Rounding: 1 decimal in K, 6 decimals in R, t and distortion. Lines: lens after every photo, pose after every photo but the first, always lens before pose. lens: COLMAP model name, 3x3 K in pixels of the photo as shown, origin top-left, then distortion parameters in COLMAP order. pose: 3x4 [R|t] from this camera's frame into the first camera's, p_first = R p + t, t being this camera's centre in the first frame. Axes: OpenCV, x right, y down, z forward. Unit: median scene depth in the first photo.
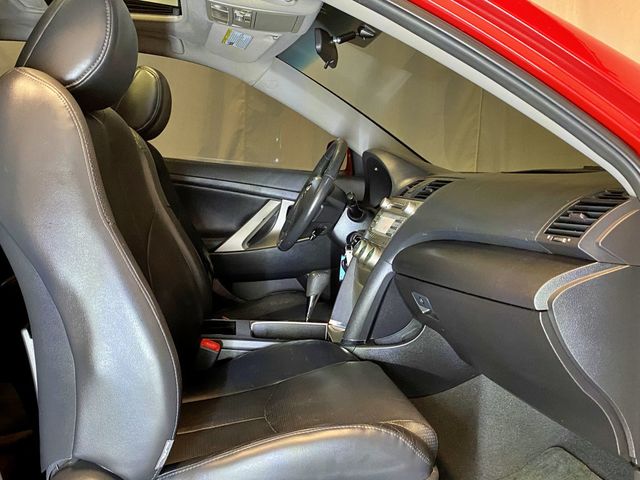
lens RADIAL K [[642.4, 0, 313.5], [0, 642.4, 242.1], [0, 0, 1]] dist [0.161220, -0.363134]
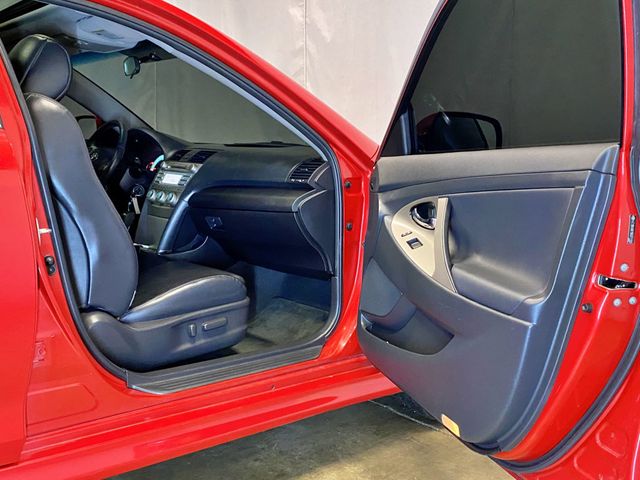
lens RADIAL K [[642.4, 0, 313.5], [0, 642.4, 242.1], [0, 0, 1]] dist [0.161220, -0.363134]
pose [[0.828942, -0.086461, 0.552612, -0.531994], [0.052923, 0.995672, 0.076395, 0.026406], [-0.556825, -0.034081, 0.829930, -0.567846]]
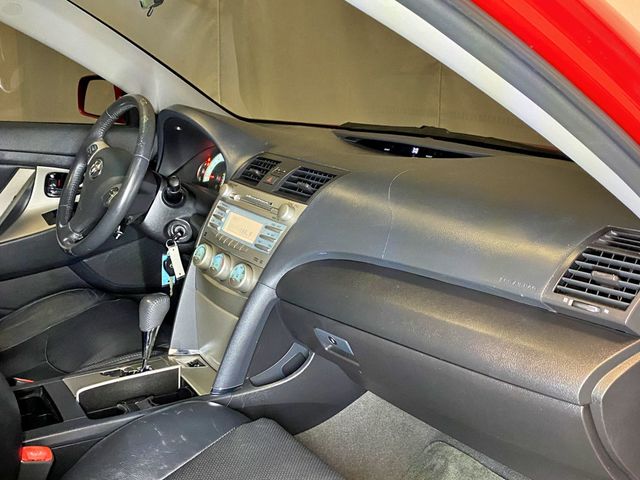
lens RADIAL K [[642.4, 0, 313.5], [0, 642.4, 242.1], [0, 0, 1]] dist [0.161220, -0.363134]
pose [[0.885022, -0.136410, 0.445115, -0.172079], [0.054780, 0.979981, 0.191406, -0.163588], [-0.462314, -0.145015, 0.874778, 0.296653]]
